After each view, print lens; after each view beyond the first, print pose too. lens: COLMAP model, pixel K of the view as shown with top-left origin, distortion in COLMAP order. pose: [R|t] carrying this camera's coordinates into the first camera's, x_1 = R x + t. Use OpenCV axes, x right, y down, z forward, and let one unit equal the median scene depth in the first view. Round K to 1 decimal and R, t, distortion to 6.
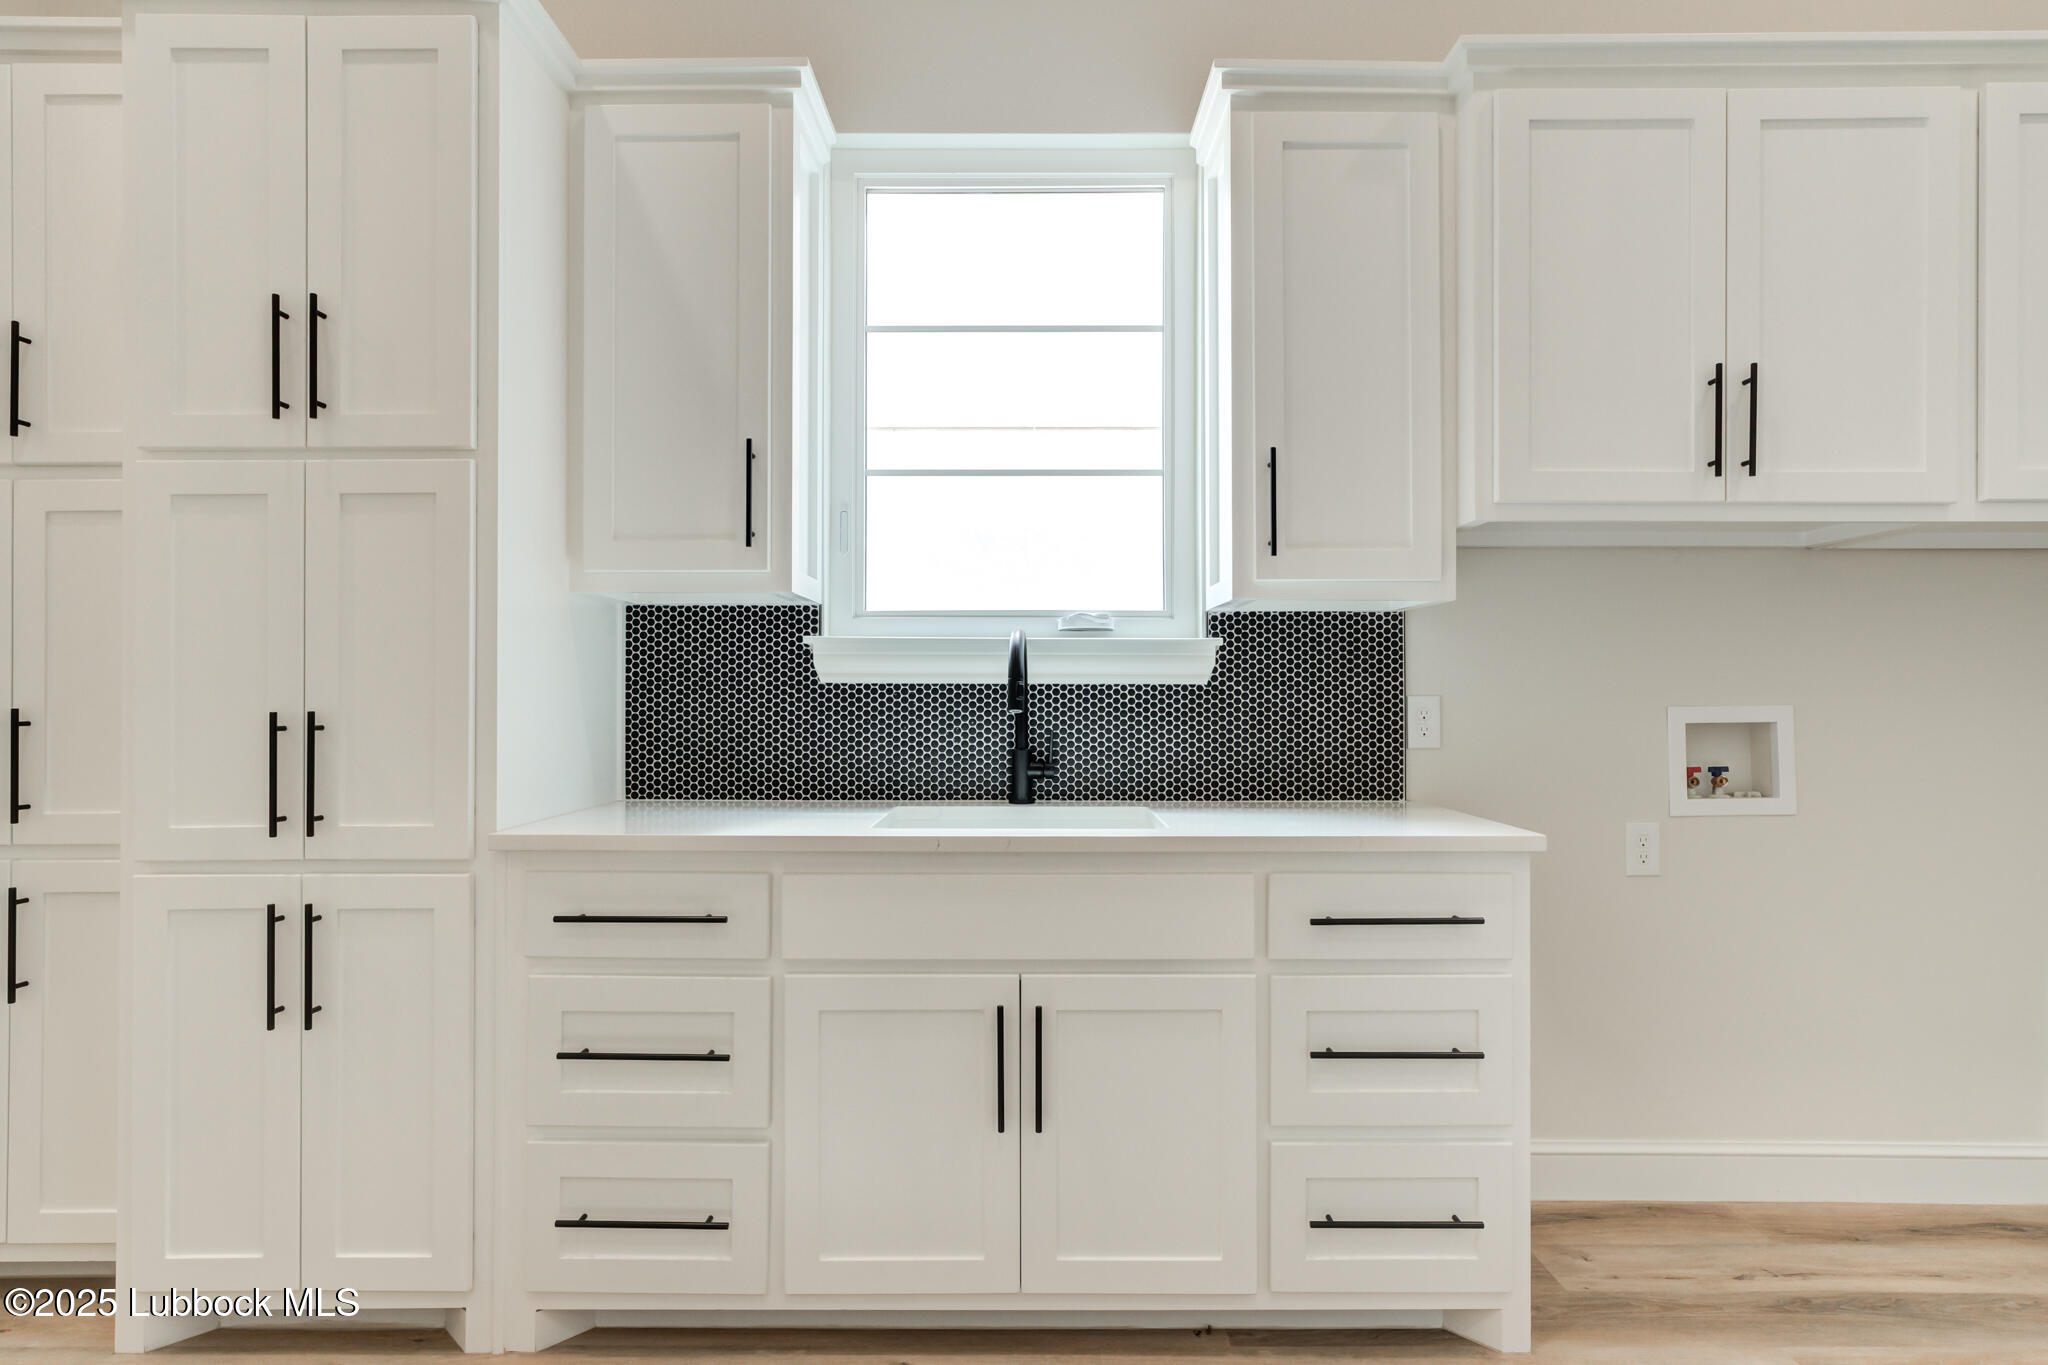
lens RADIAL K [[924.7, 0, 1024.0], [0, 924.7, 682.5], [0, 0, 1]] dist [0.001092, 0.000737]
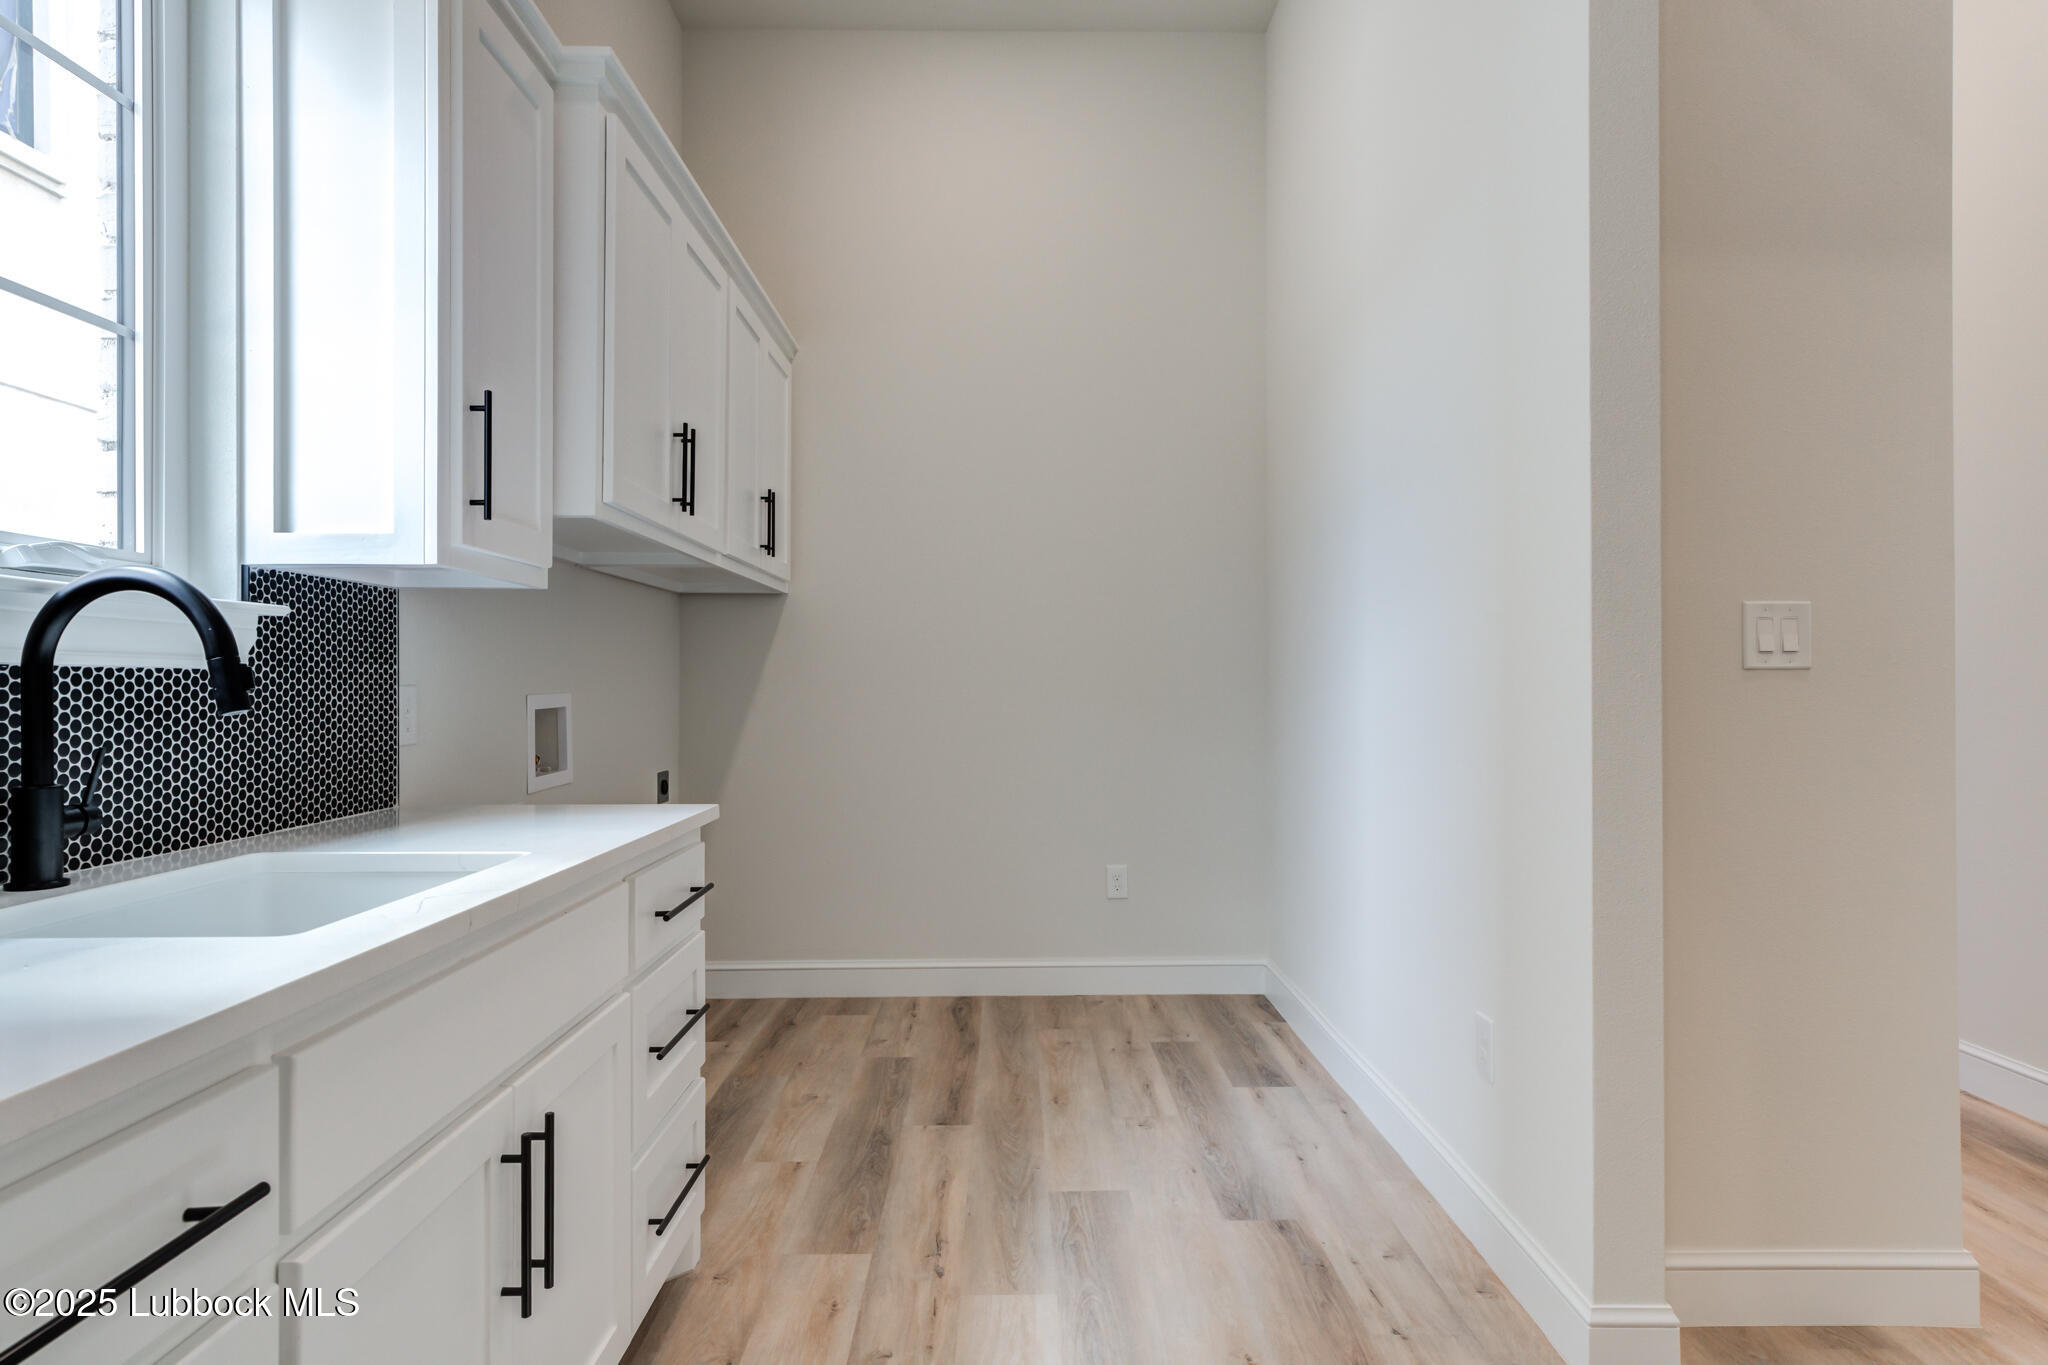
lens RADIAL K [[924.7, 0, 1024.0], [0, 924.7, 682.5], [0, 0, 1]] dist [0.001092, 0.000737]
pose [[0.154403, 0.001219, 0.988007, -0.397331], [-0.012568, 0.999921, 0.000730, 0.003524], [-0.987928, -0.012530, 0.154406, 0.313053]]
